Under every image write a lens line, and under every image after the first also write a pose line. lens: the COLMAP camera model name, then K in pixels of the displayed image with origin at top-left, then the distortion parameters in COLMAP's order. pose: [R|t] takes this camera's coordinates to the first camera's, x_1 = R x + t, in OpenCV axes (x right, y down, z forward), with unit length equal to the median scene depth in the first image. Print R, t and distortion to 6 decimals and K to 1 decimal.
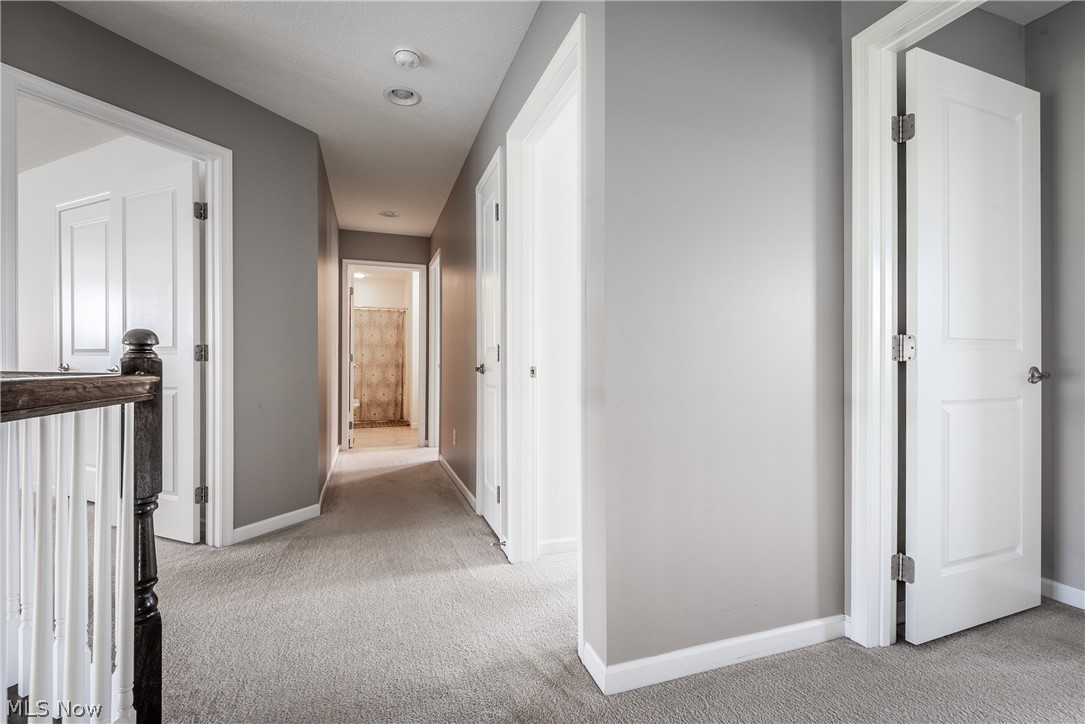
lens RADIAL K [[499.3, 0, 549.3], [0, 499.3, 360.8], [0, 0, 1]] dist [0.009975, -0.007443]
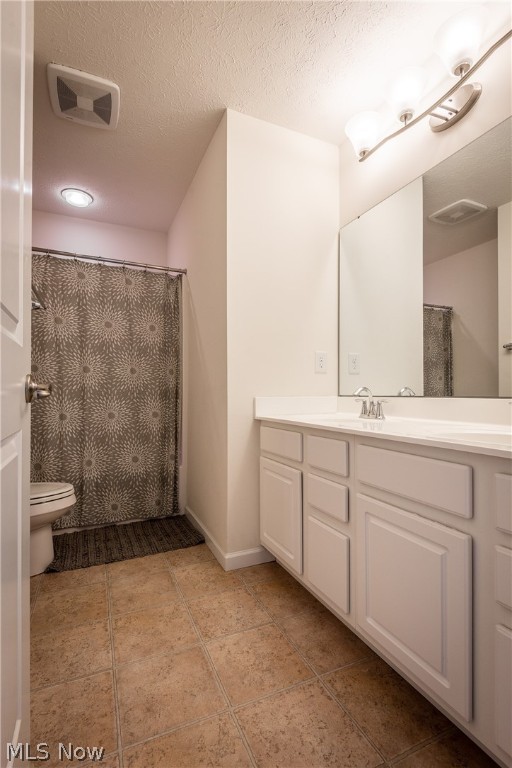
lens RADIAL K [[353.4, 0, 252.8], [0, 353.4, 386.8], [0, 0, 1]] dist [0.009975, -0.007443]
pose [[0.997012, -0.002122, 0.077222, -0.251490], [0.002393, 0.999991, -0.003413, 0.004432], [-0.077214, 0.003588, 0.997008, 0.680020]]
